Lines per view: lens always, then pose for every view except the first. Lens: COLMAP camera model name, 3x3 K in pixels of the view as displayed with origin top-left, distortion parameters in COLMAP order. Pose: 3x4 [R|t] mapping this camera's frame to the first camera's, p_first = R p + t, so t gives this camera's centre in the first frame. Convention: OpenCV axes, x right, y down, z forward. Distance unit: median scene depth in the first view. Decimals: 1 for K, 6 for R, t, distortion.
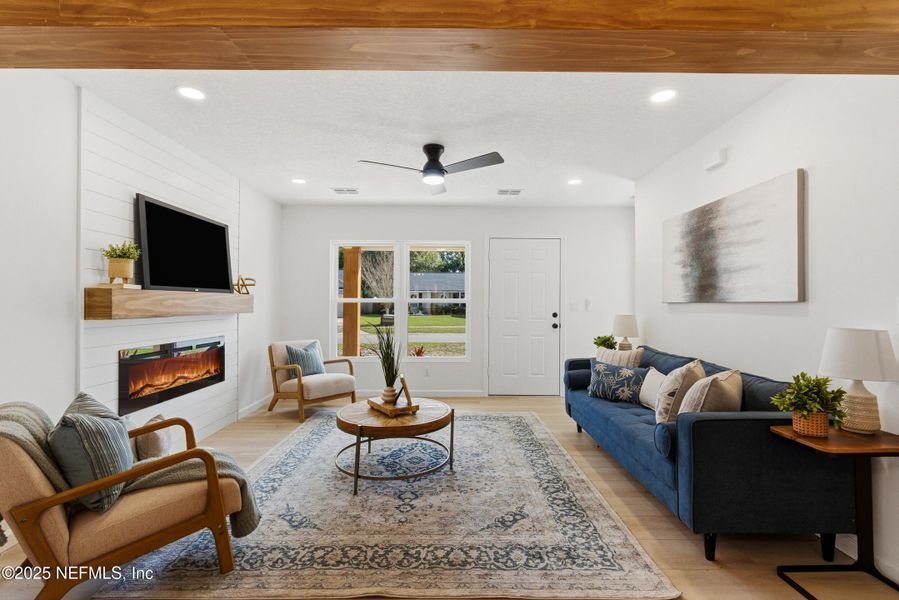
lens RADIAL K [[405.4, 0, 436.8], [0, 405.4, 301.5], [0, 0, 1]] dist [-0.006524, 0.000835]
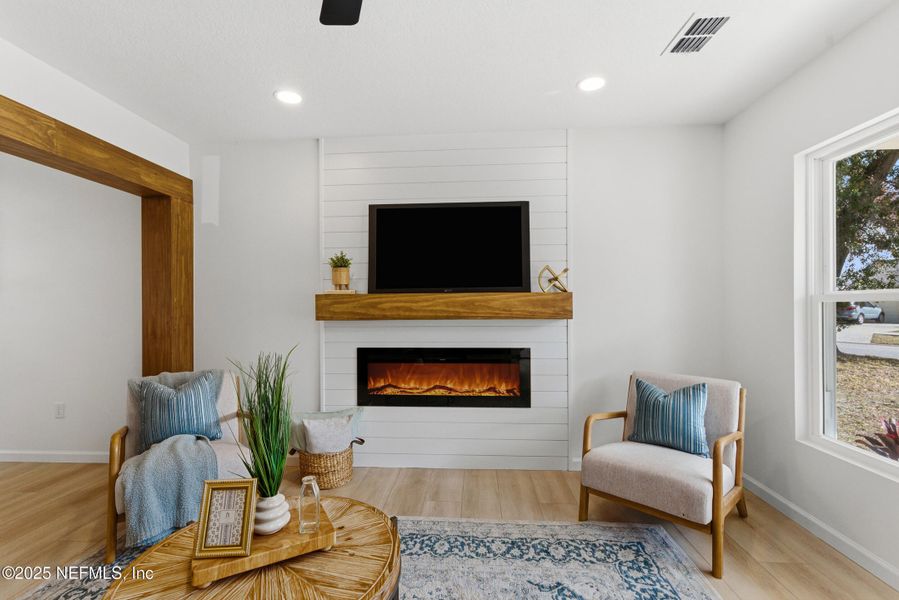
lens RADIAL K [[405.4, 0, 452.4], [0, 405.4, 304.1], [0, 0, 1]] dist [-0.006524, 0.000835]
pose [[-0.037096, 0.000102, -0.999312, 0.306954], [0.015475, 0.999880, -0.000472, 0.001785], [0.999192, -0.015481, -0.037093, 1.163612]]
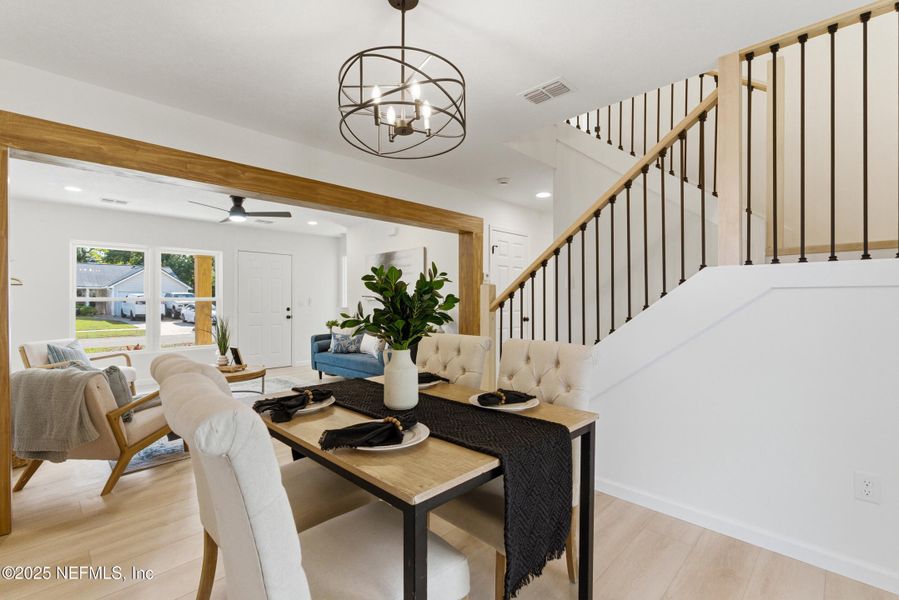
lens RADIAL K [[405.4, 0, 433.7], [0, 405.4, 306.0], [0, 0, 1]] dist [-0.006524, 0.000835]
pose [[0.700807, -0.021598, 0.713024, -0.619379], [0.008202, 0.999719, 0.022221, -0.008887], [-0.713304, -0.009724, 0.700788, -0.597538]]
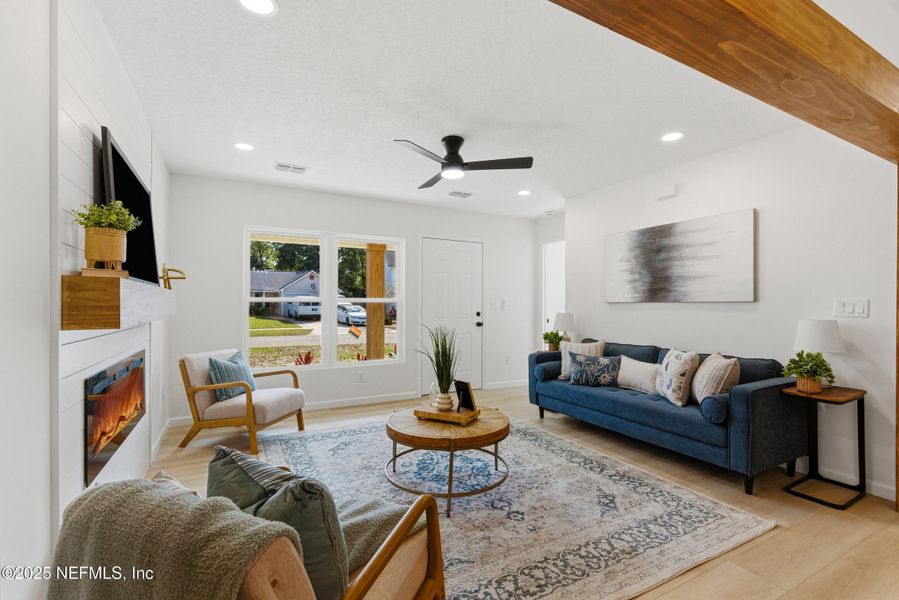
lens RADIAL K [[405.4, 0, 436.3], [0, 405.4, 302.4], [0, 0, 1]] dist [-0.006524, 0.000835]
pose [[0.883659, 0.001136, 0.468130, -0.533532], [-0.002063, 0.999997, 0.001467, 0.002486], [-0.468127, -0.002262, 0.883658, 0.187168]]
